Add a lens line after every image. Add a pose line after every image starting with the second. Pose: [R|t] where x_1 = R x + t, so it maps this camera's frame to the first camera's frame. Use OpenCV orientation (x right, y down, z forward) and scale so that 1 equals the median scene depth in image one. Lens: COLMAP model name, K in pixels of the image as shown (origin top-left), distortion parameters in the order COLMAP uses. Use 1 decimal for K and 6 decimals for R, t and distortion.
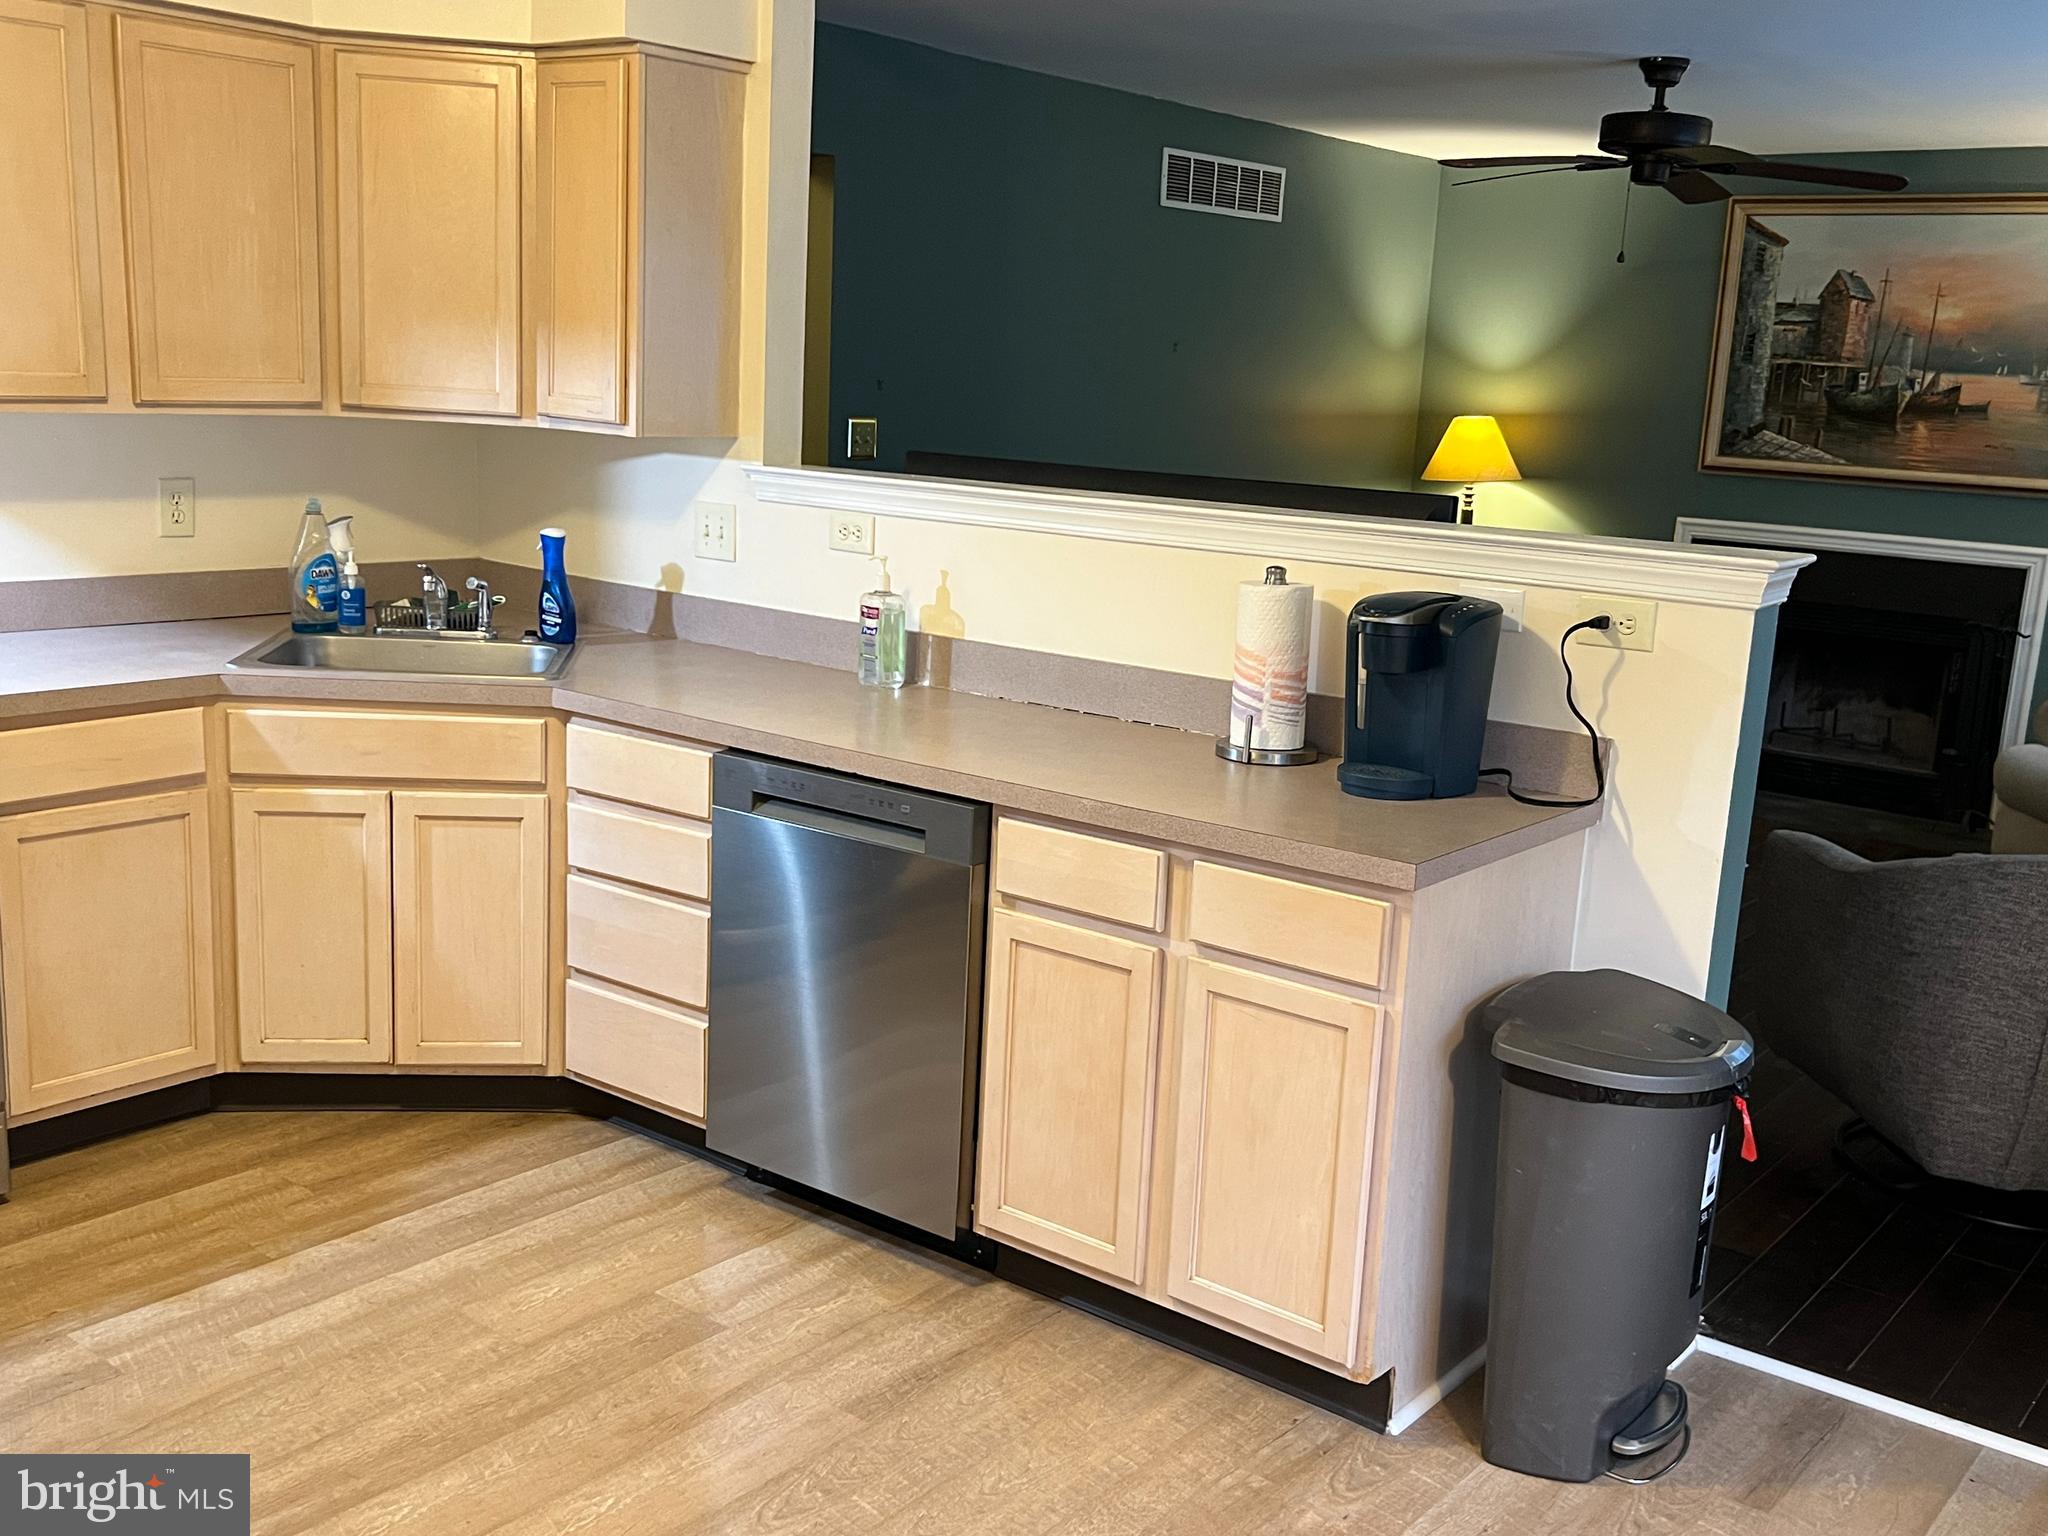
lens RADIAL K [[1995.1, 0, 1032.1], [0, 1995.1, 758.2], [0, 0, 1]] dist [0.043227, 0.000000]
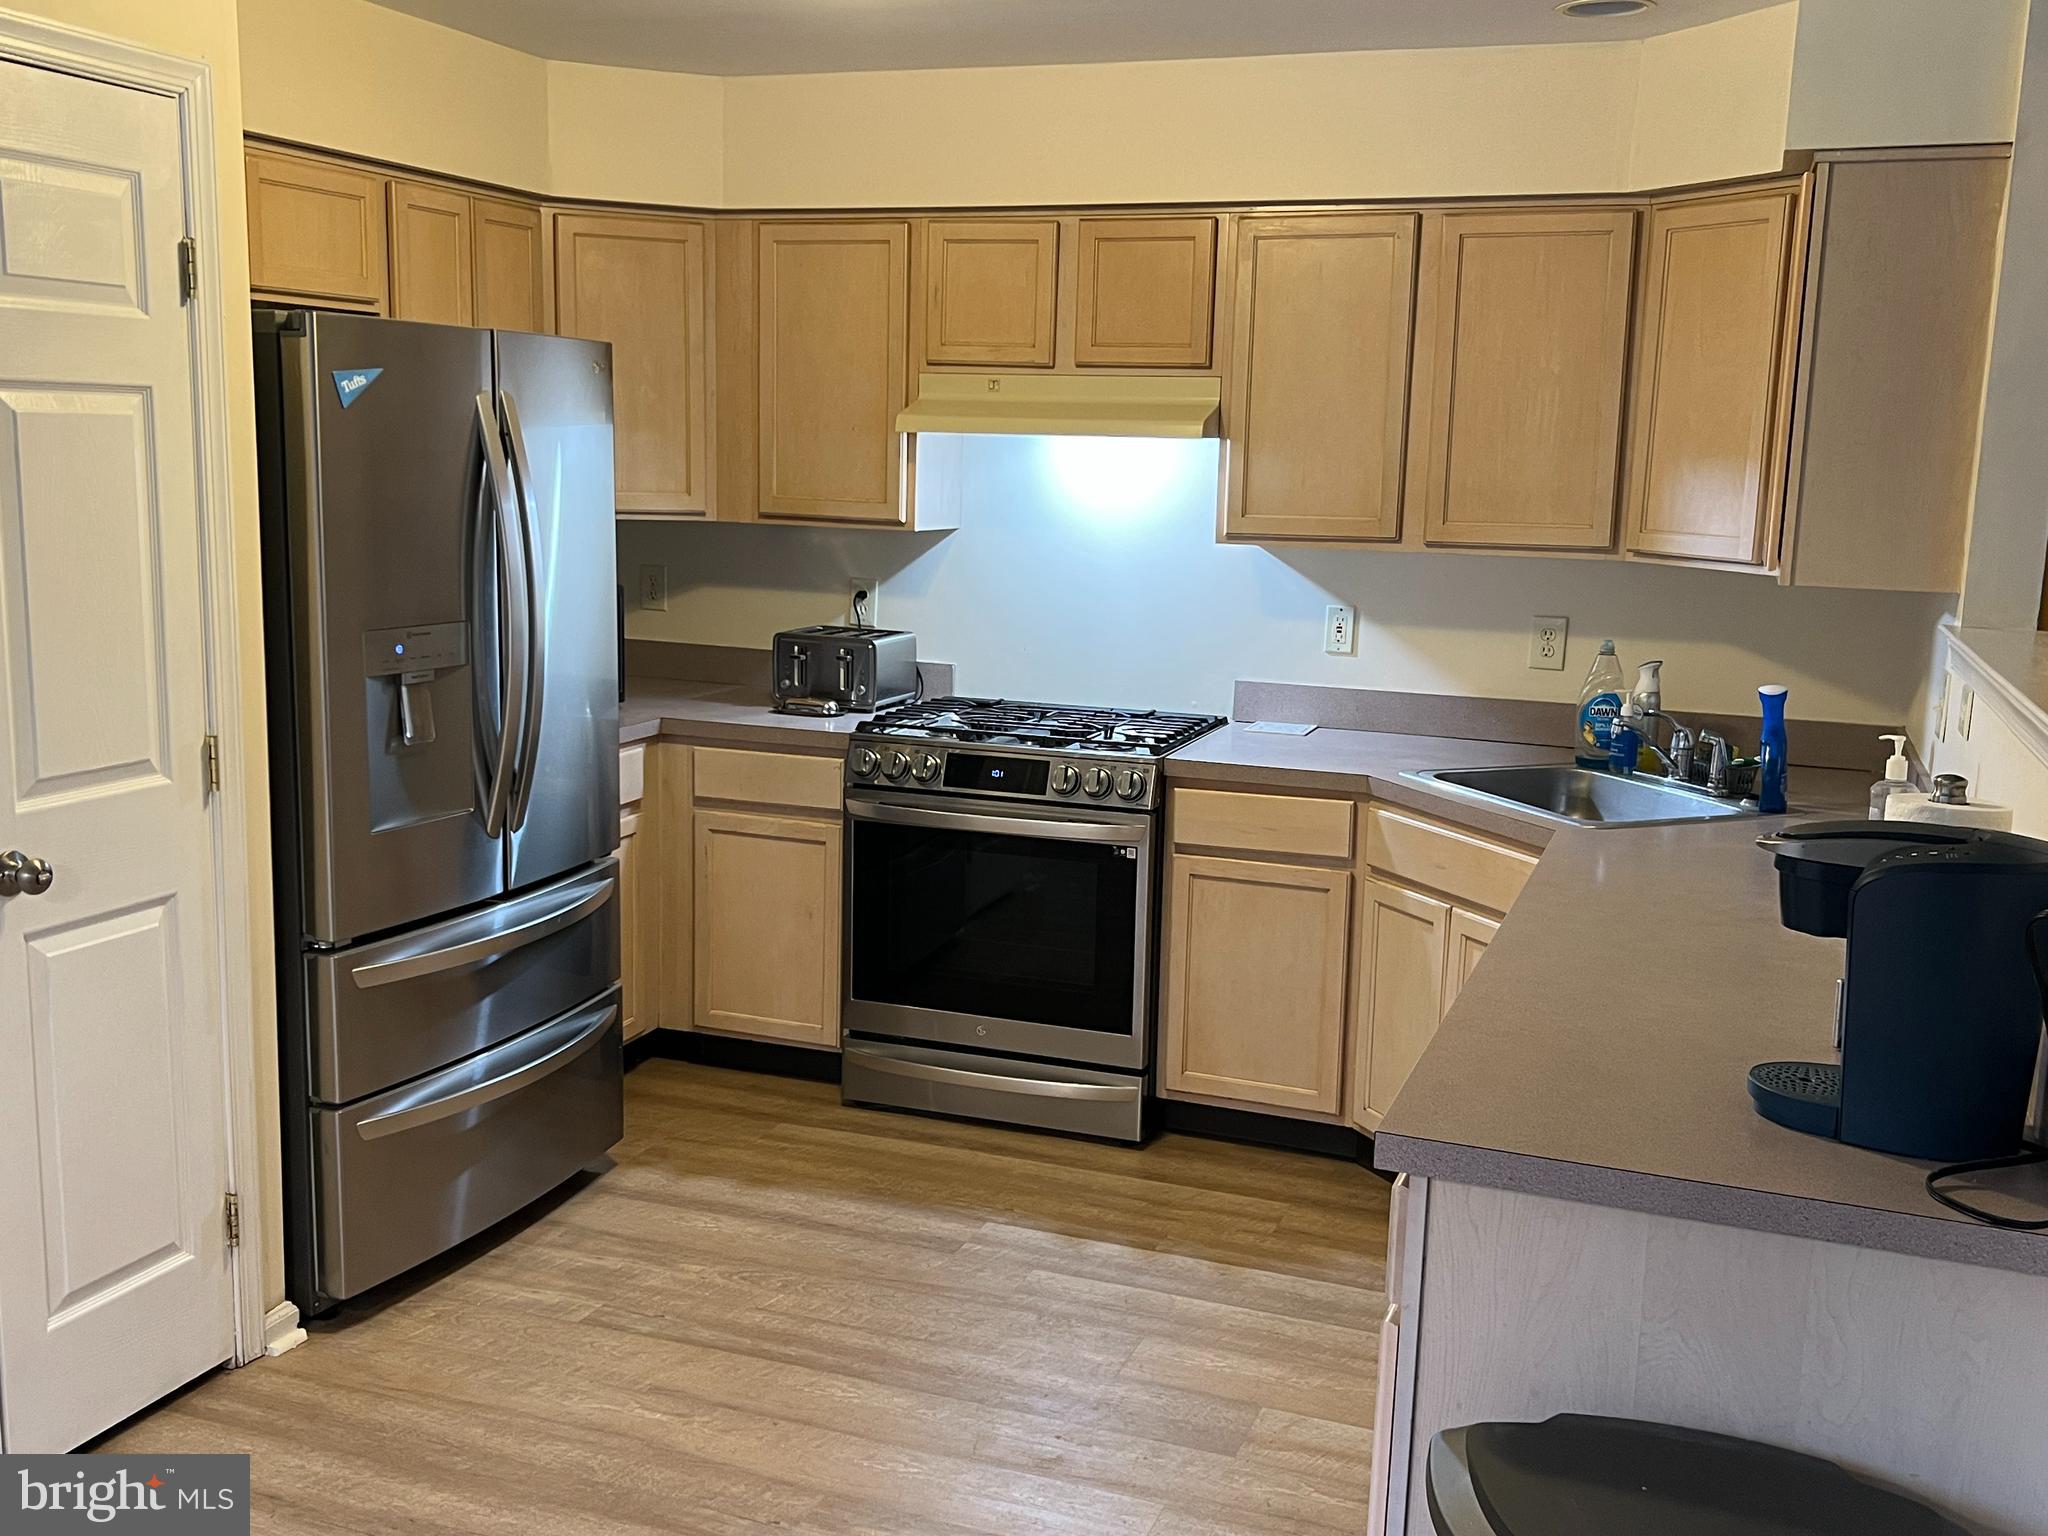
lens RADIAL K [[1995.1, 0, 1017.3], [0, 1995.1, 779.1], [0, 0, 1]] dist [0.043227, 0.000000]
pose [[0.298911, 0.120017, -0.946704, 0.601006], [-0.198539, 0.978173, 0.061320, -0.069113], [0.933399, 0.169628, 0.316215, 0.447650]]
